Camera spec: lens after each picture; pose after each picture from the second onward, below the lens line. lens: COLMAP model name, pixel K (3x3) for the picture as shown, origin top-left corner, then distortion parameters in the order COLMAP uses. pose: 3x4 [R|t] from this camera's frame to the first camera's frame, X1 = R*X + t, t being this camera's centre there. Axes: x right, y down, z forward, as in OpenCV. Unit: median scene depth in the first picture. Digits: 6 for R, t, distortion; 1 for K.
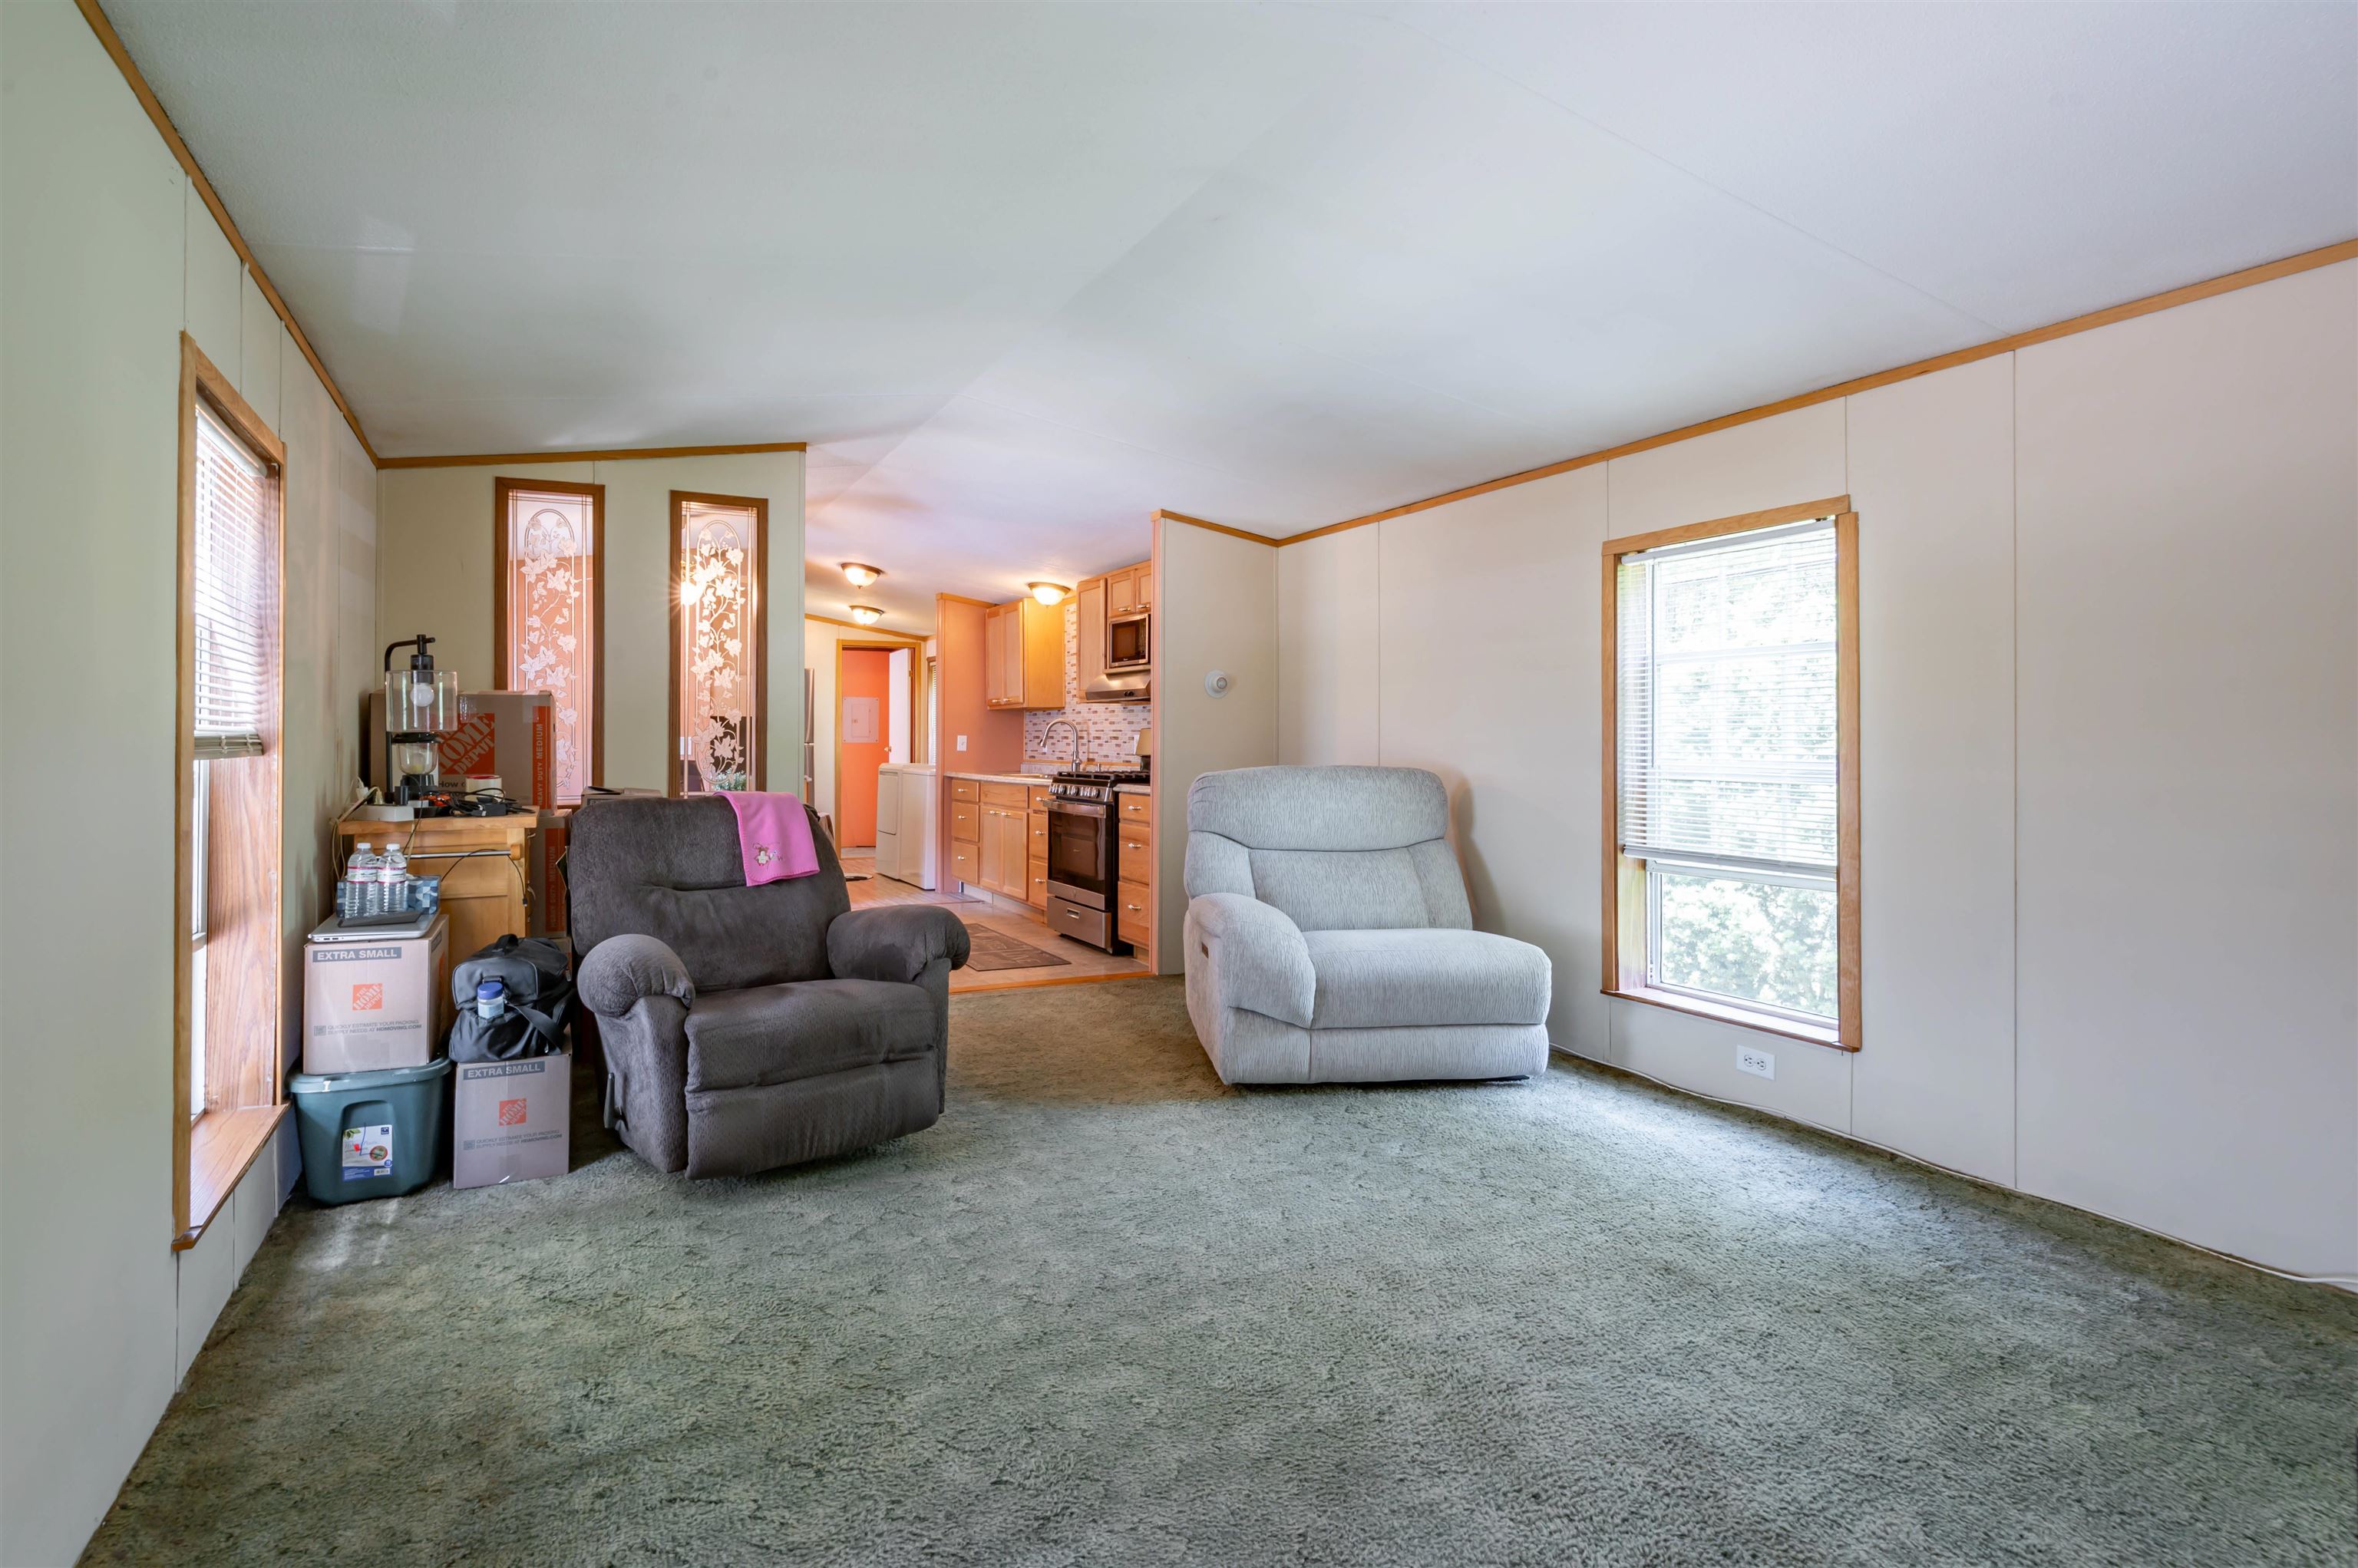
lens RADIAL K [[1163.0, 0, 1090.1], [0, 1163.0, 731.9], [0, 0, 1]] dist [-0.001743, -0.000049]
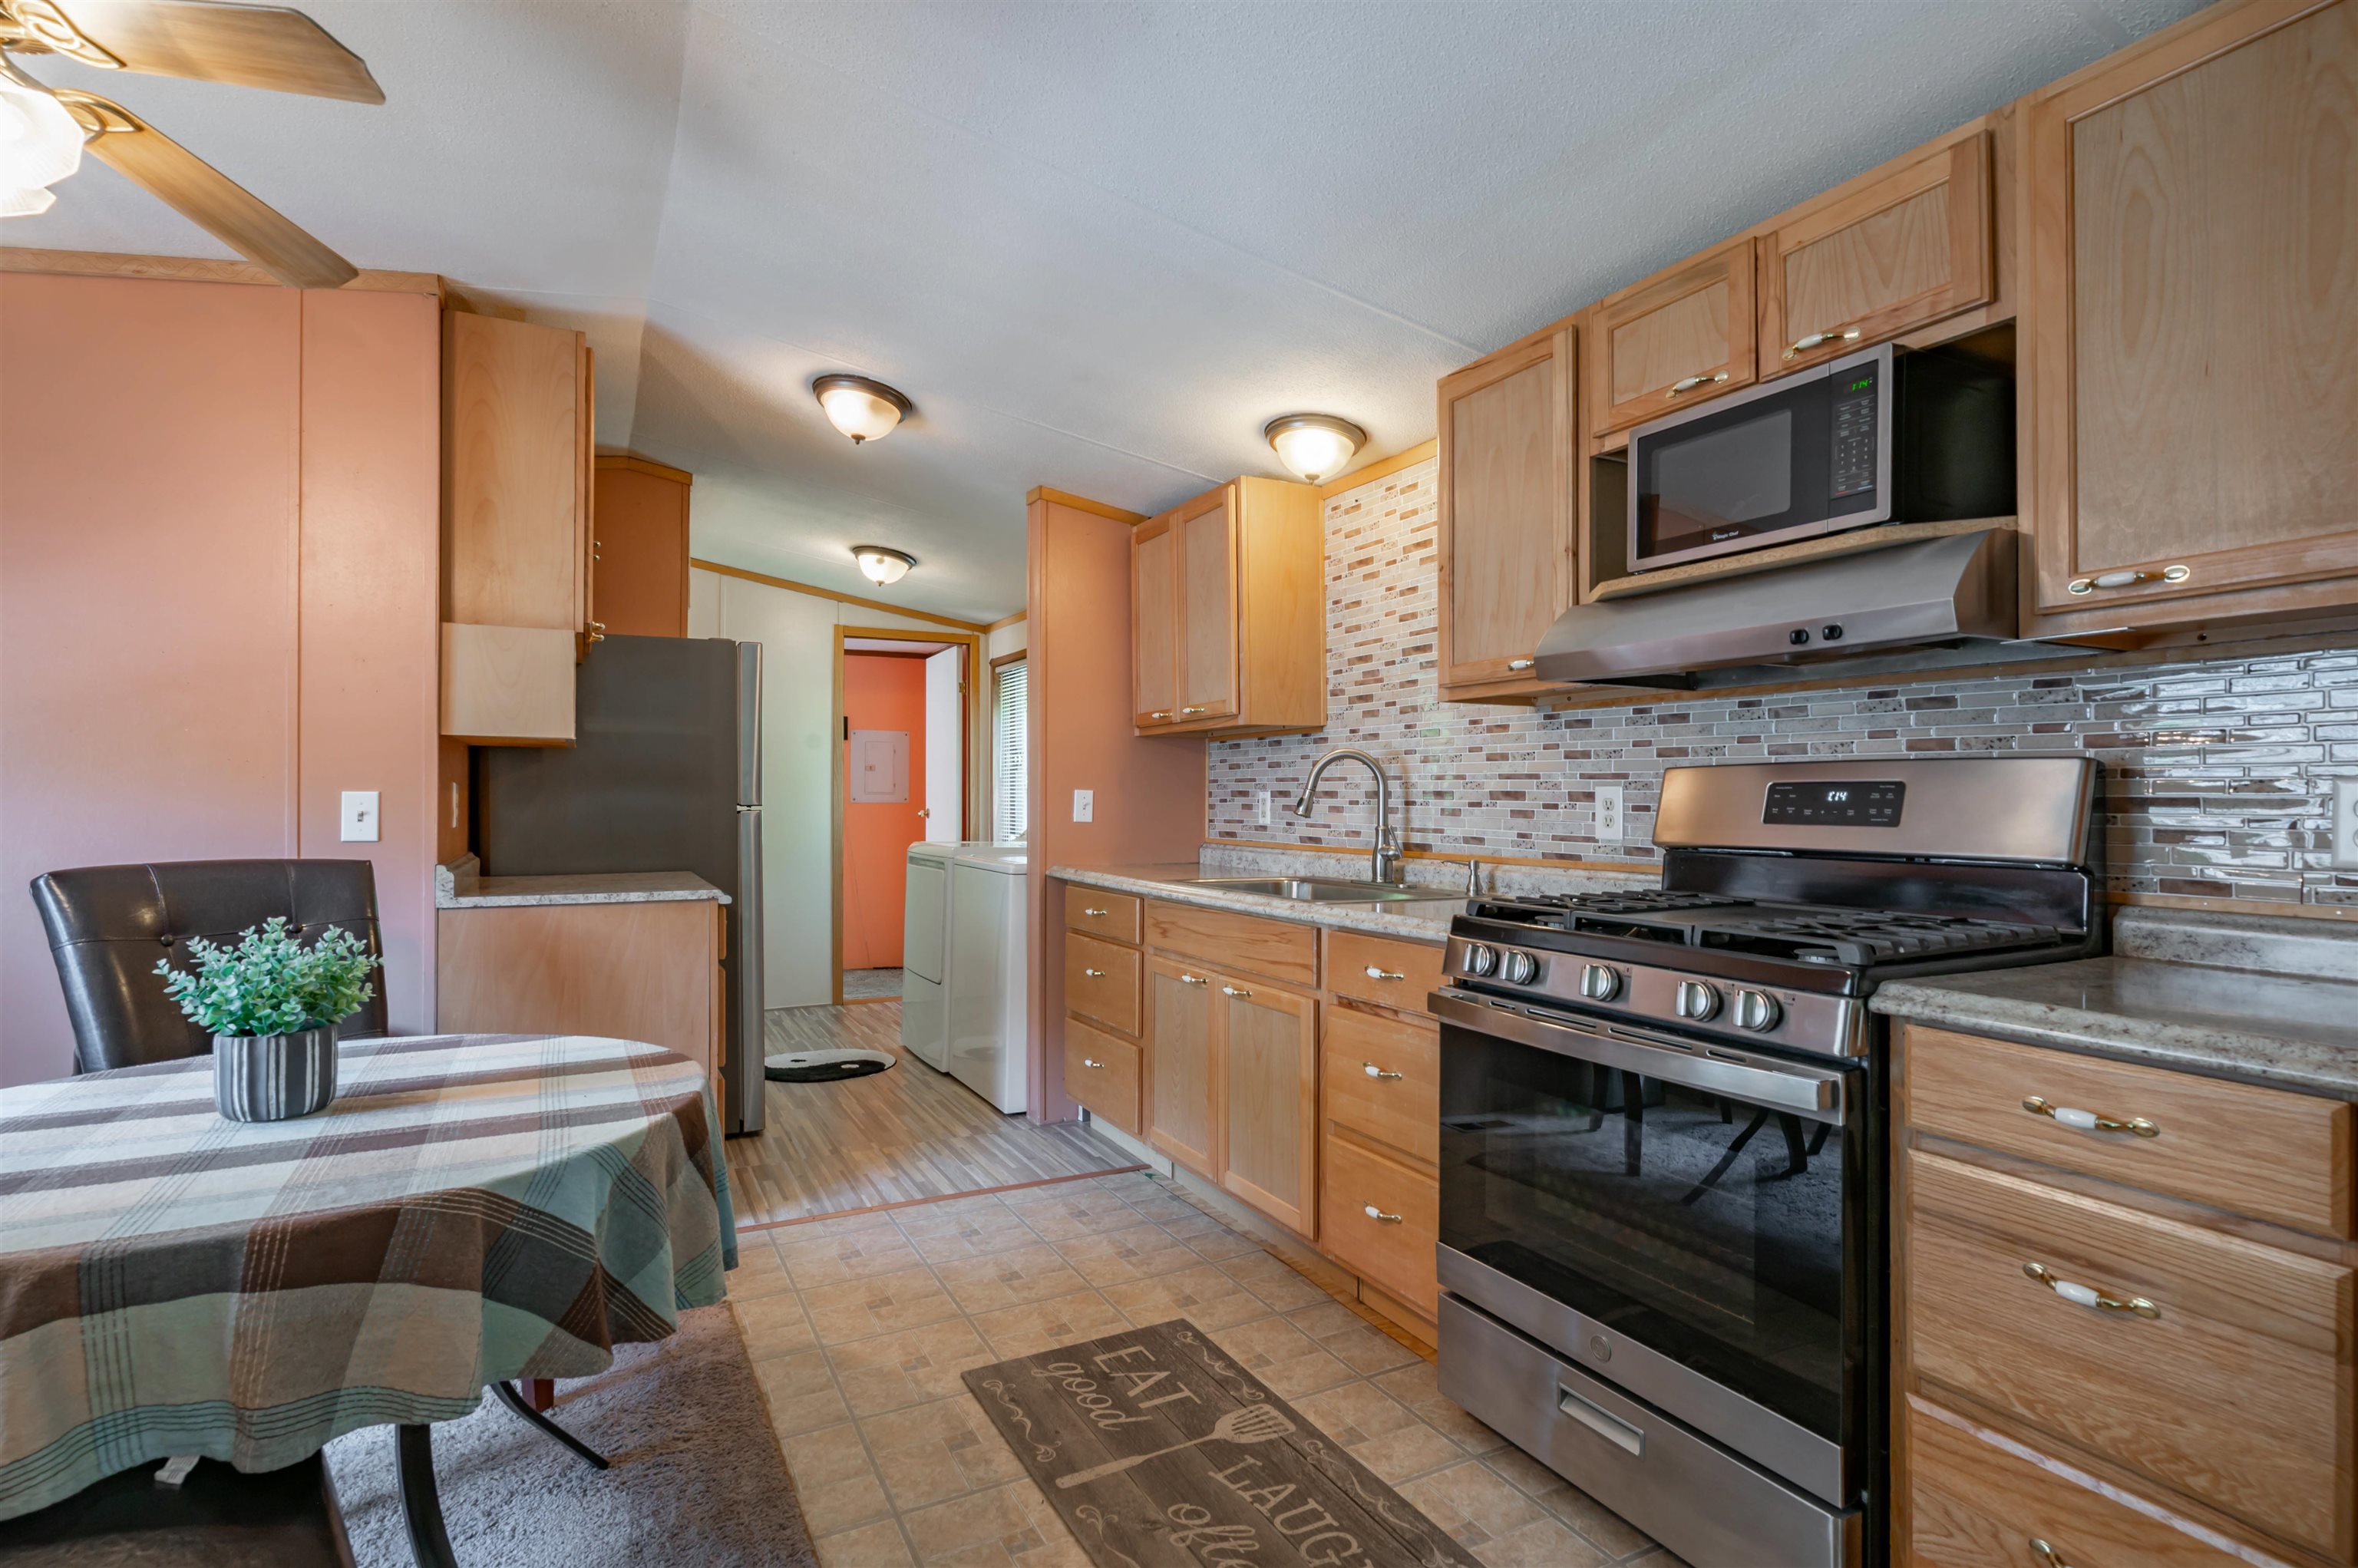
lens RADIAL K [[1119.1, 0, 1156.0], [0, 1119.1, 789.1], [0, 0, 1]] dist [0.000487, 0.000122]
pose [[0.999375, -0.000254, 0.035342, -0.238026], [0.000272, 1.000000, -0.000500, 0.007398], [-0.035342, 0.000509, 0.999375, 1.341348]]
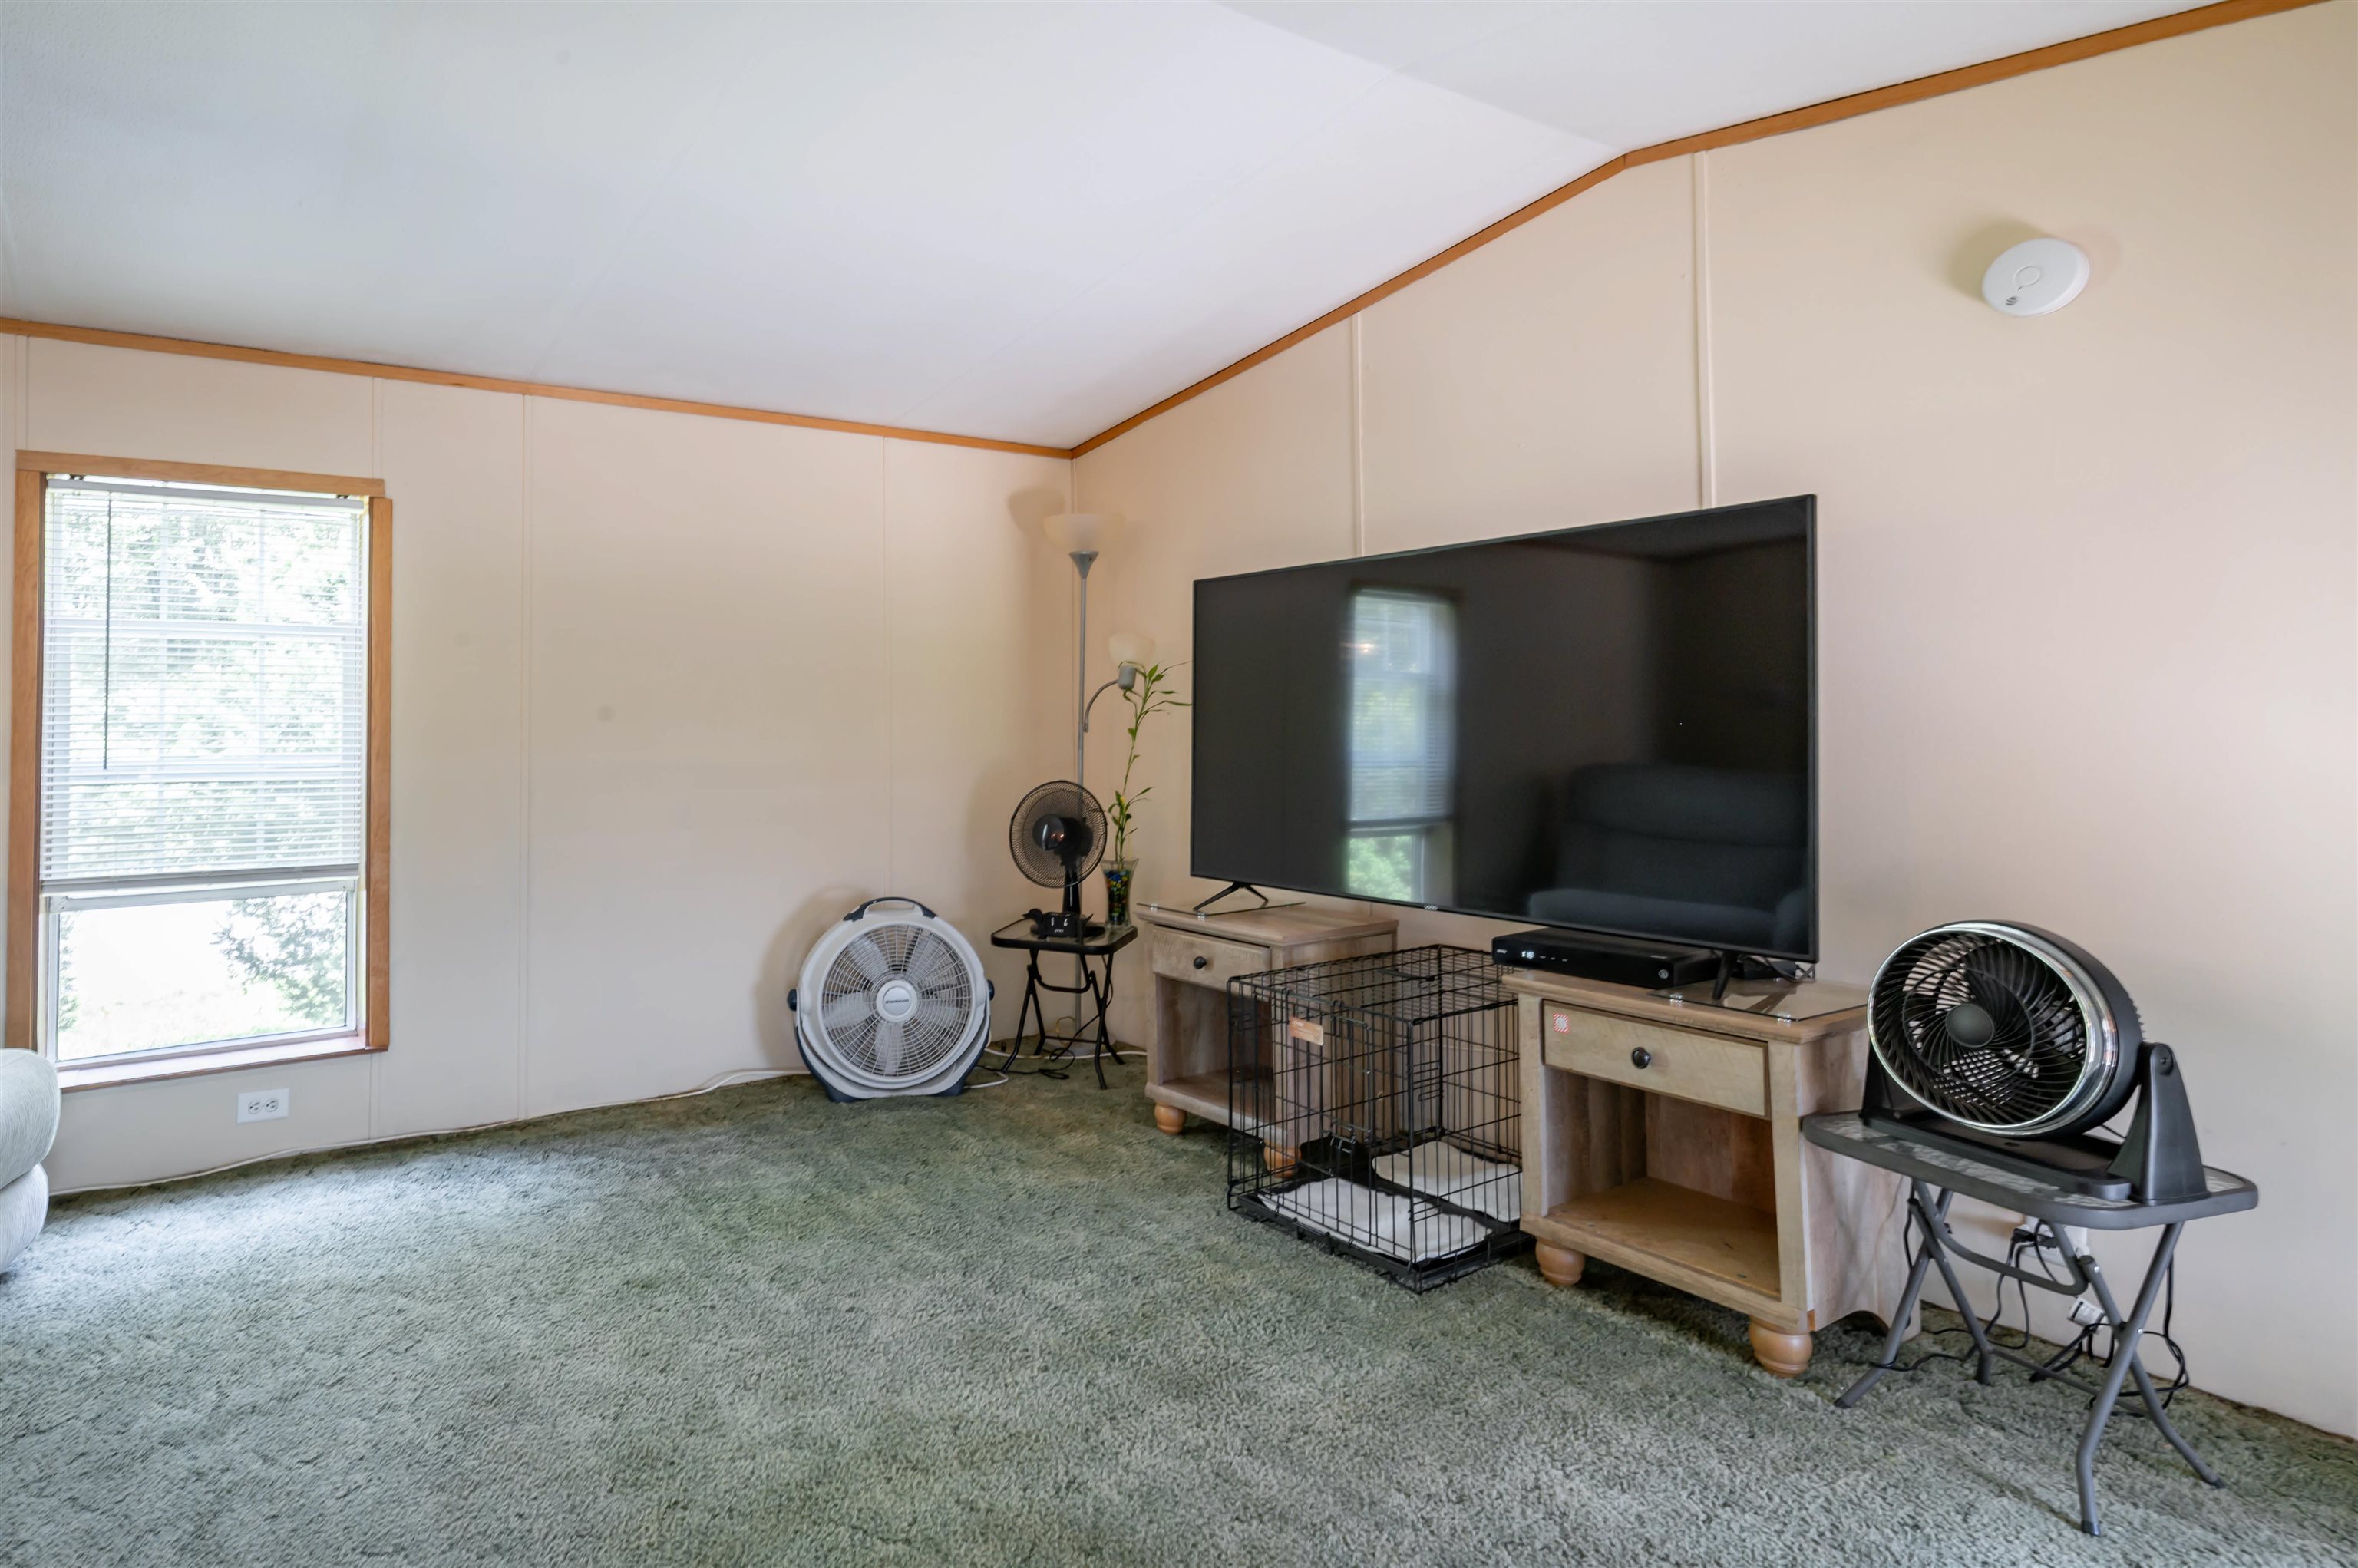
lens RADIAL K [[1204.3, 0, 836.3], [0, 1204.3, 703.1], [0, 0, 1]] dist [-0.001807, 0.000262]
pose [[-0.058777, 0.021268, 0.998045, -0.357791], [0.001885, 0.999774, -0.021194, 0.005702], [-0.998269, 0.000635, -0.058804, 0.641886]]
